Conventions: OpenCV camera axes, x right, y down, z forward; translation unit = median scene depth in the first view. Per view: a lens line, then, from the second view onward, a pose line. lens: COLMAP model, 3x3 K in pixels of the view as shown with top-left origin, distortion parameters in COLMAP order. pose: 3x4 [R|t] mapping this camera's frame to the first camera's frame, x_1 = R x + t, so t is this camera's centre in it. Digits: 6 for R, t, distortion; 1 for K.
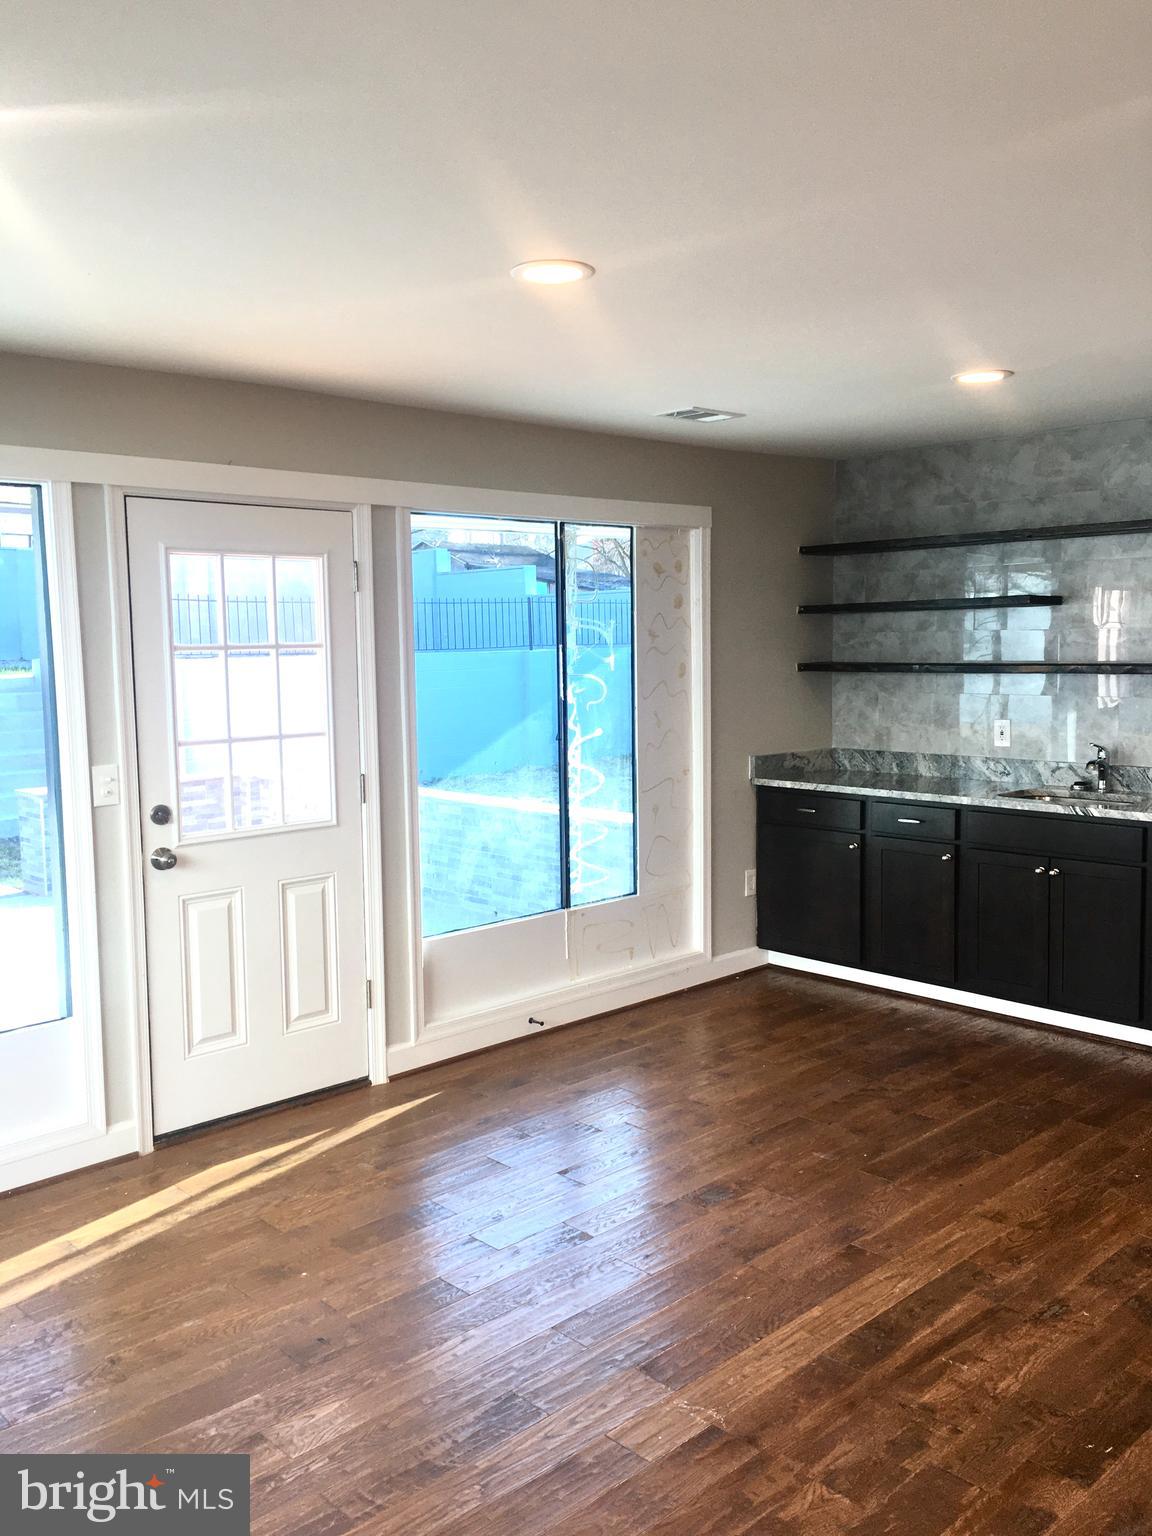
lens RADIAL K [[1313.2, 0, 576.0], [0, 1313.2, 768.0], [0, 0, 1]] dist [0.072358, -0.069702]
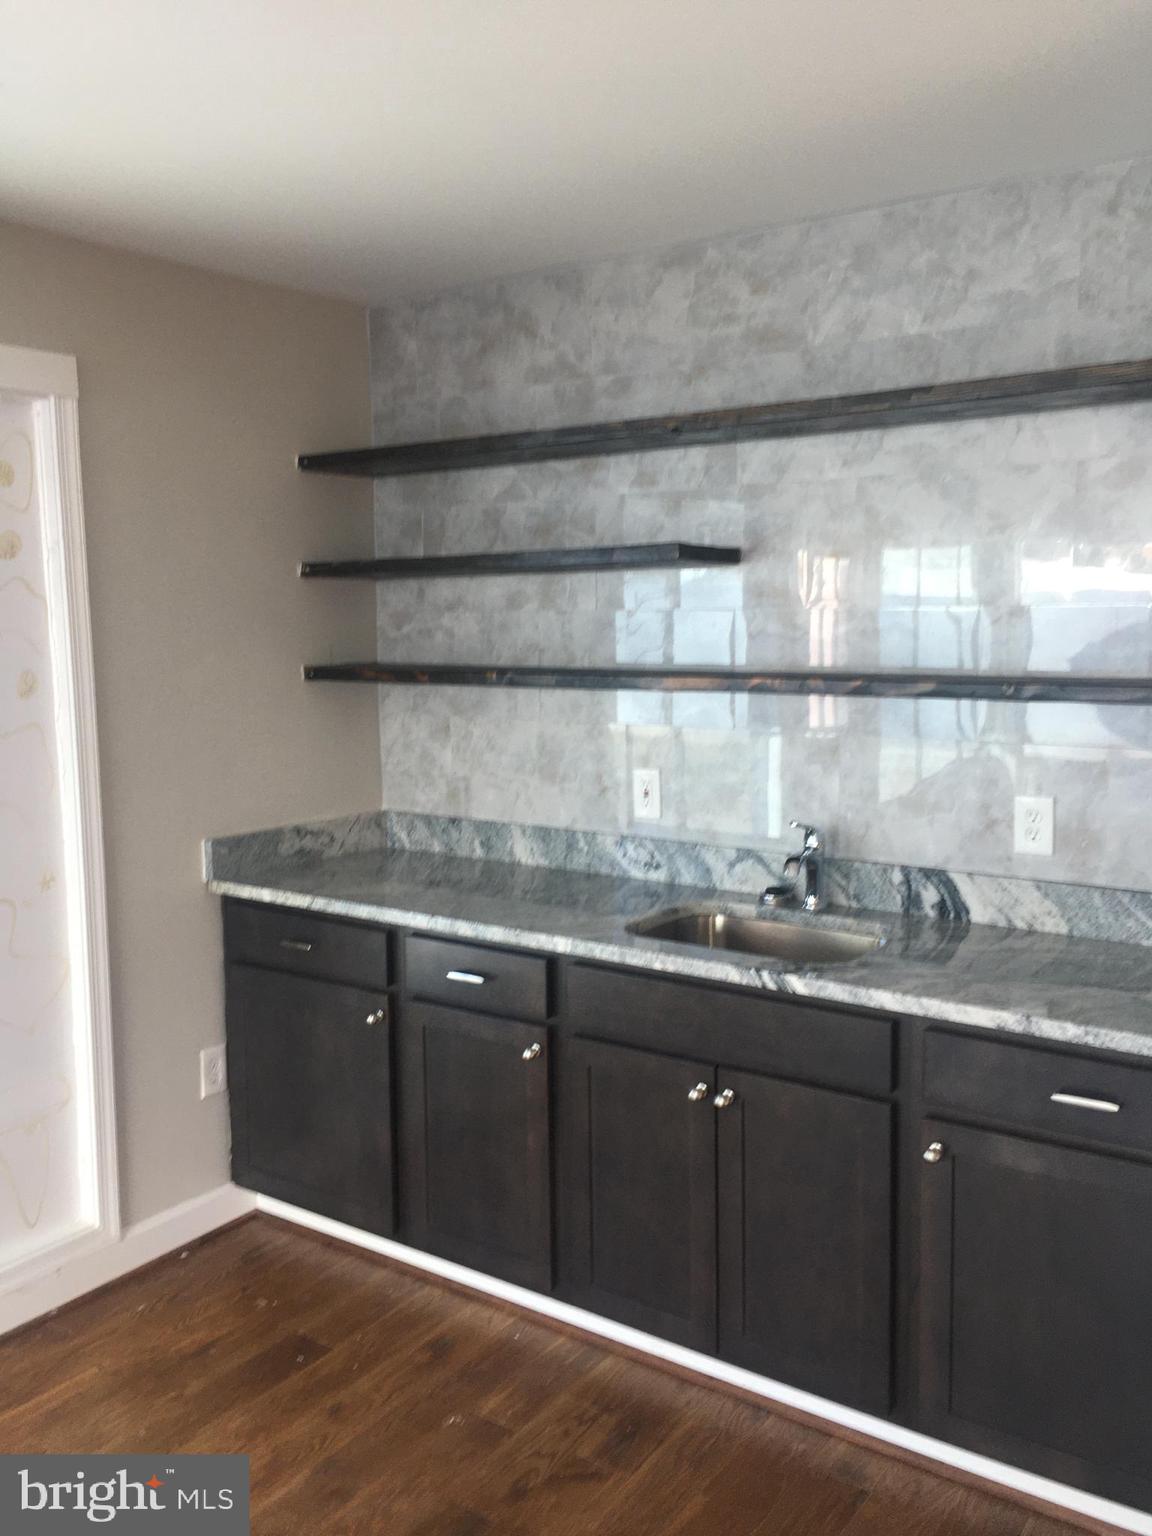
lens RADIAL K [[1313.2, 0, 576.0], [0, 1313.2, 768.0], [0, 0, 1]] dist [0.072358, -0.069702]
pose [[0.980999, -0.019345, 0.193044, 0.179317], [0.016132, 0.999704, 0.018202, -0.046274], [-0.193339, -0.014742, 0.981021, 0.442855]]
